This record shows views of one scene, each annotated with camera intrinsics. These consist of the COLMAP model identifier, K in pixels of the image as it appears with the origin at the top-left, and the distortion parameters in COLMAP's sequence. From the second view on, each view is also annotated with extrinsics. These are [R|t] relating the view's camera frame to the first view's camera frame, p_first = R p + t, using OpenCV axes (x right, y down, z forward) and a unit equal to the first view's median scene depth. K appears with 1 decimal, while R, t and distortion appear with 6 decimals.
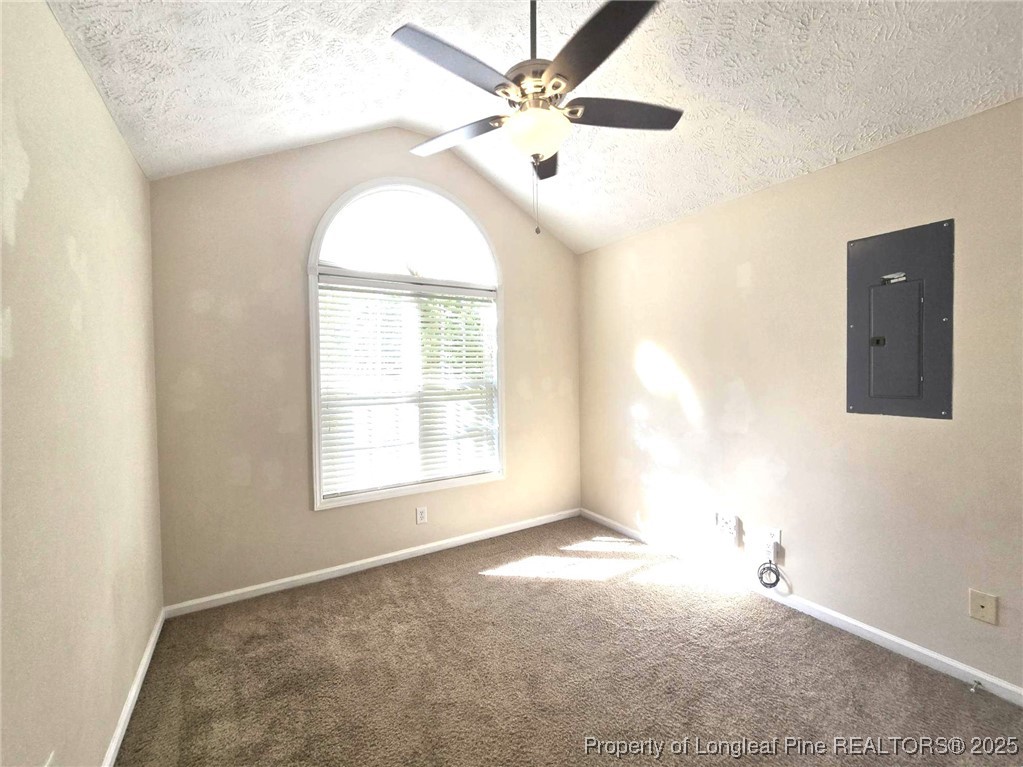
lens RADIAL K [[425.7, 0, 489.0], [0, 425.7, 379.2], [0, 0, 1]] dist [-0.003965, 0.000353]
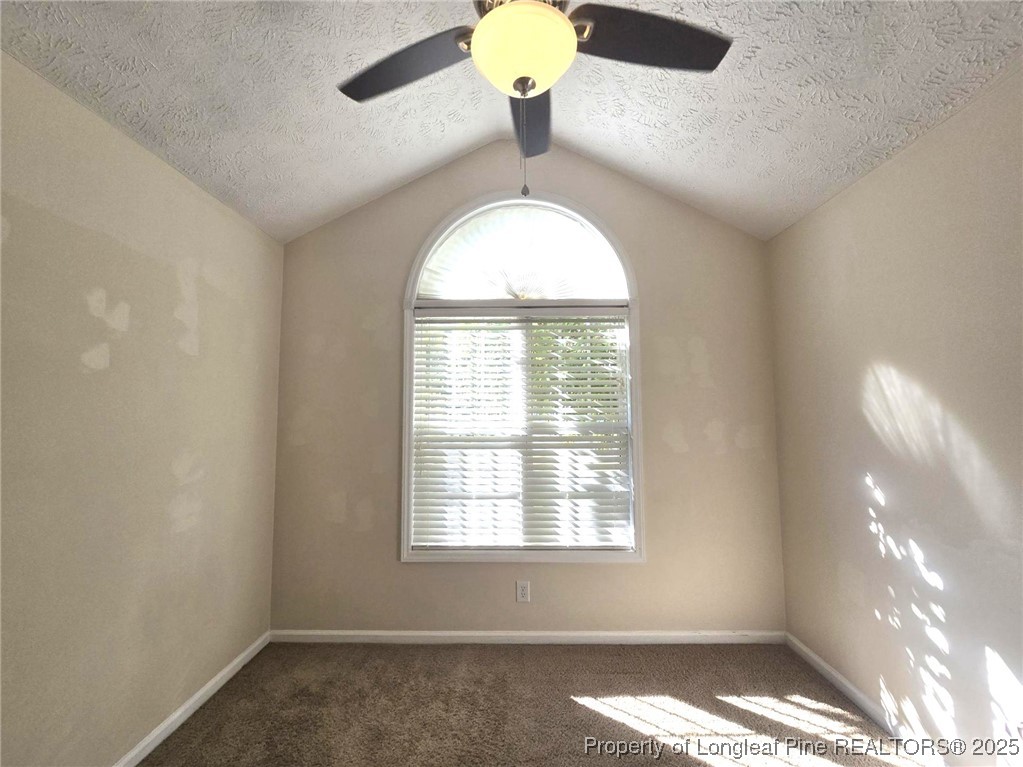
lens RADIAL K [[425.7, 0, 513.7], [0, 425.7, 379.8], [0, 0, 1]] dist [-0.003965, 0.000353]
pose [[0.852417, -0.029854, -0.522009, 0.258054], [-0.020616, 0.995673, -0.090609, -0.002643], [0.522455, 0.087999, 0.848114, 0.283076]]
